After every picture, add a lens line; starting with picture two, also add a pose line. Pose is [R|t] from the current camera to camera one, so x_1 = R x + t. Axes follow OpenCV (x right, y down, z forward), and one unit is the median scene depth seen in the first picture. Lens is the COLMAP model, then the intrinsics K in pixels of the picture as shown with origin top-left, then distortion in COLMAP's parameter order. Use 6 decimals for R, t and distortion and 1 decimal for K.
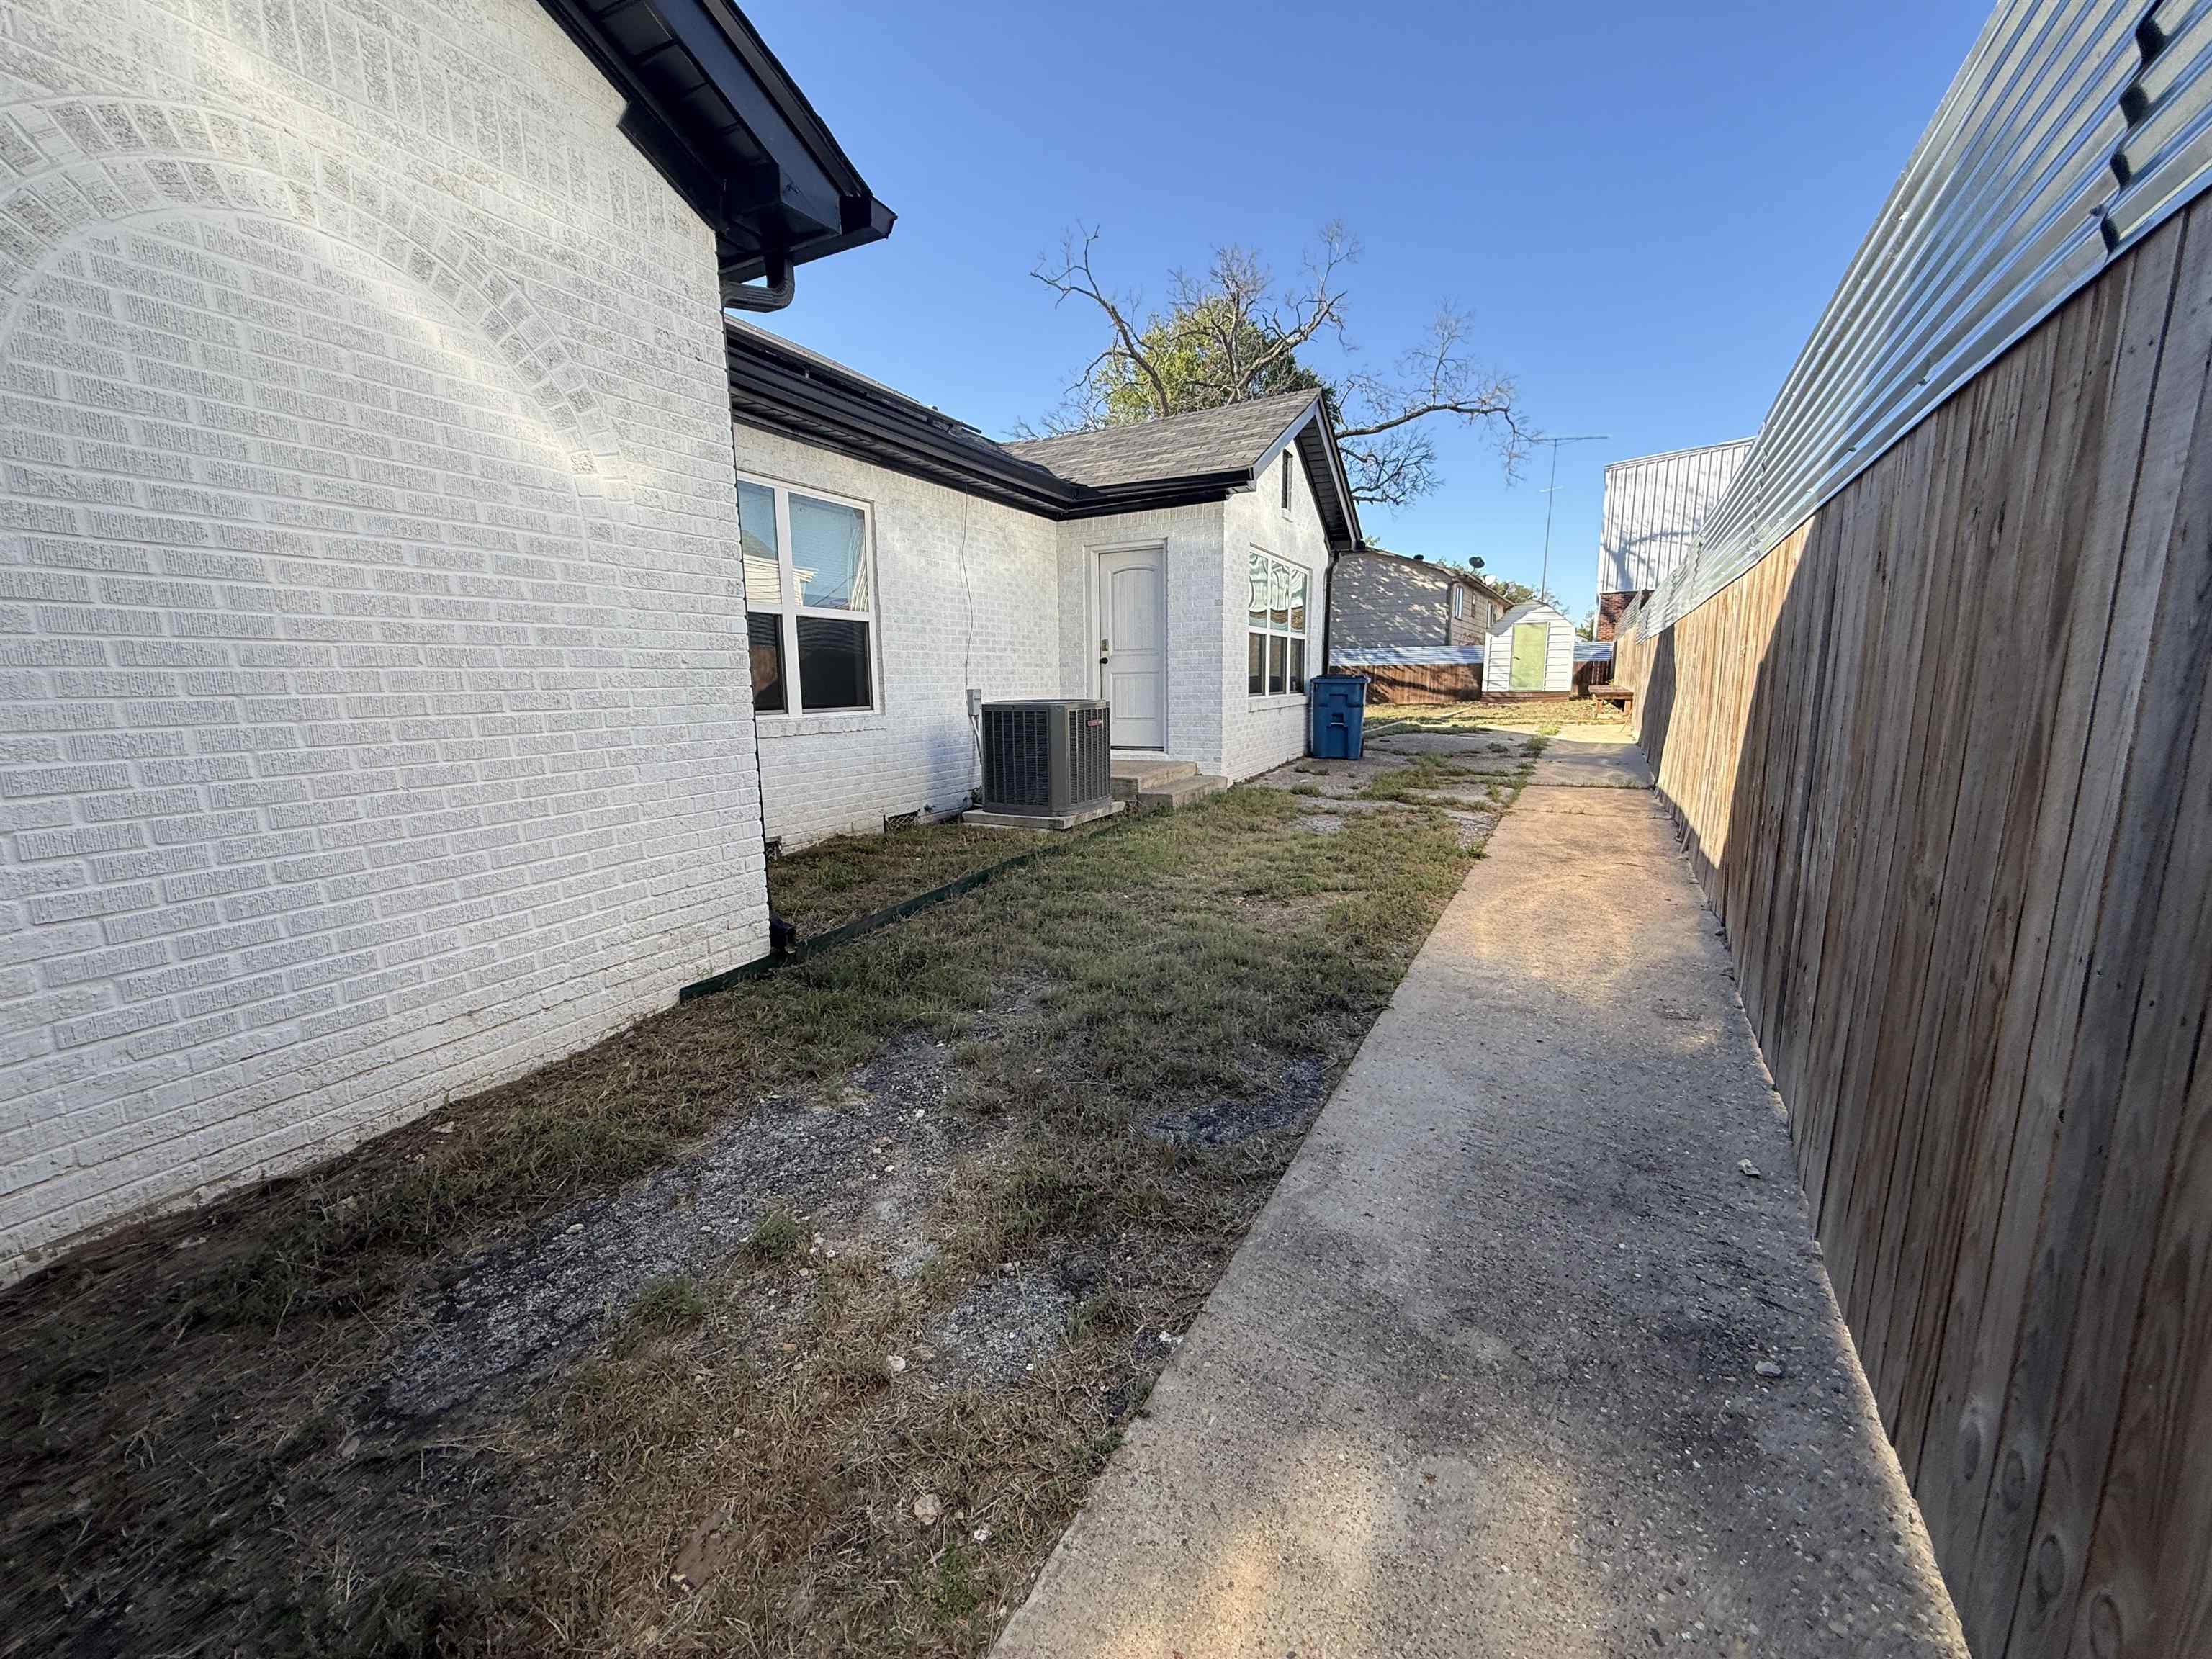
lens RADIAL K [[876.7, 0, 1088.5], [0, 876.7, 820.9], [0, 0, 1]] dist [-0.000628, -0.000236]
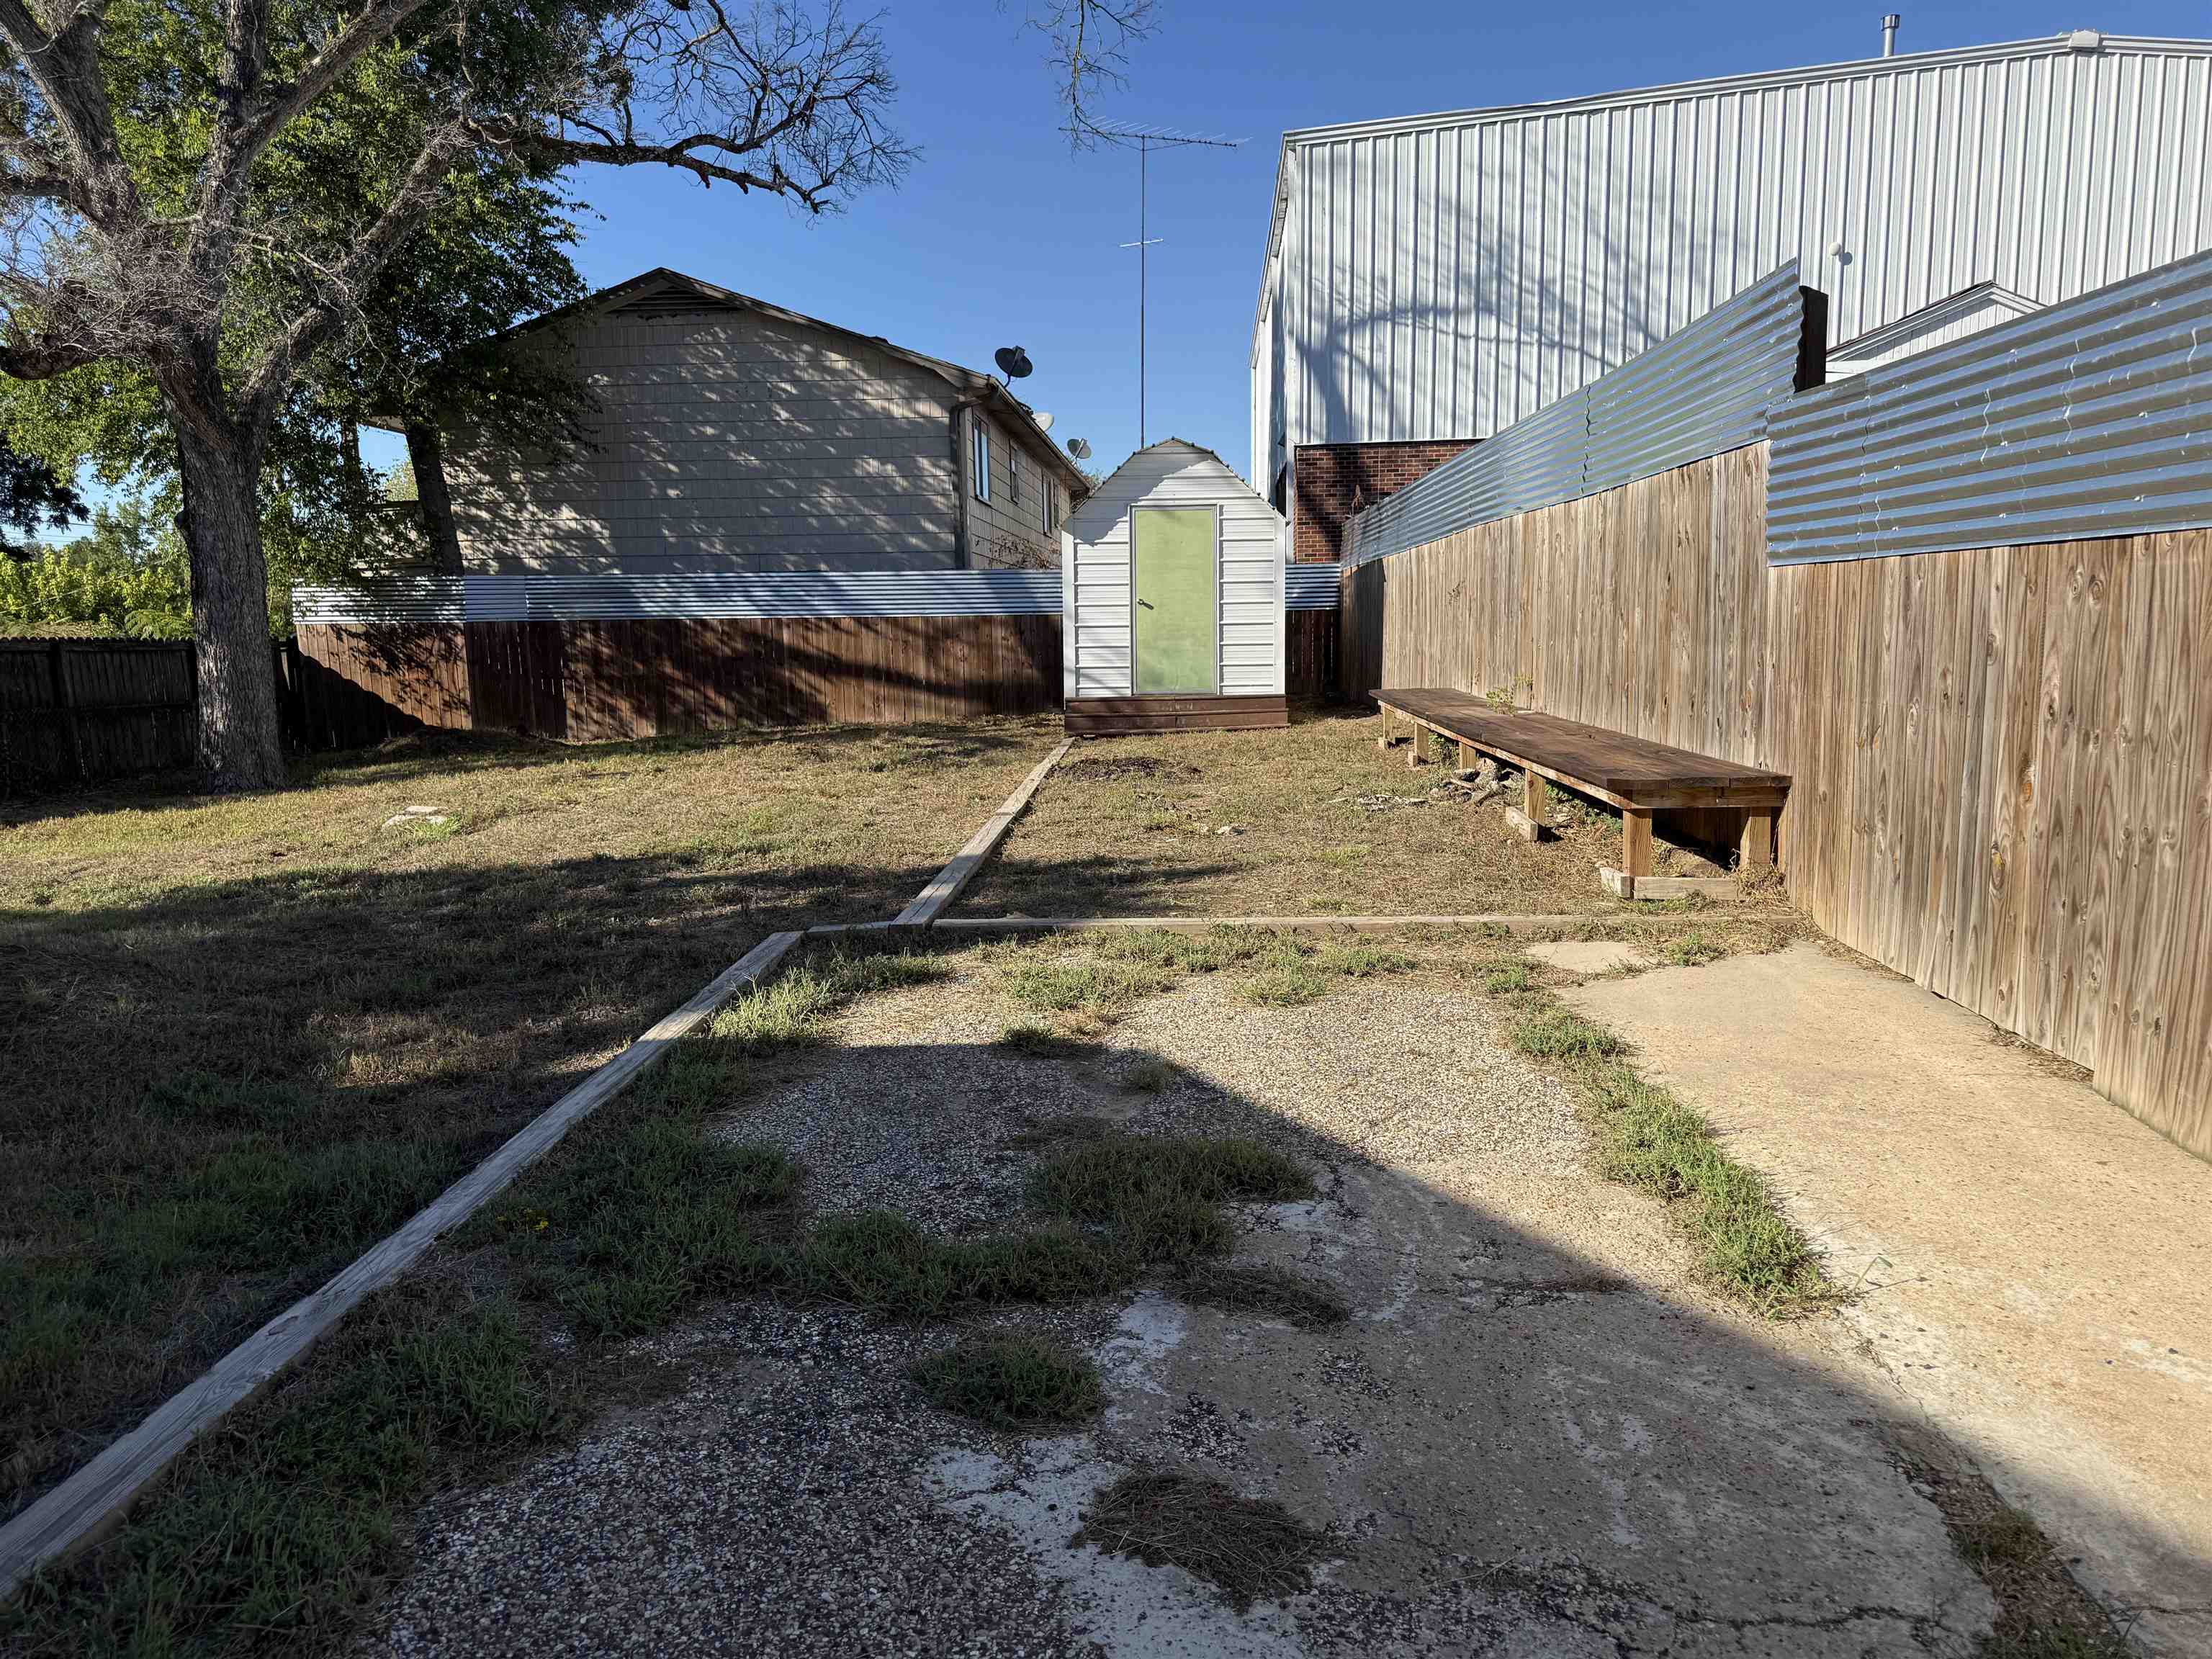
lens RADIAL K [[1542.6, 0, 1101.7], [0, 1542.6, 831.7], [0, 0, 1]] dist [0.001641, -0.000171]
pose [[0.893800, -0.056874, 0.444845, 0.159447], [0.073095, 0.997137, -0.019379, -0.068089], [-0.442469, 0.049837, 0.895398, 0.375111]]
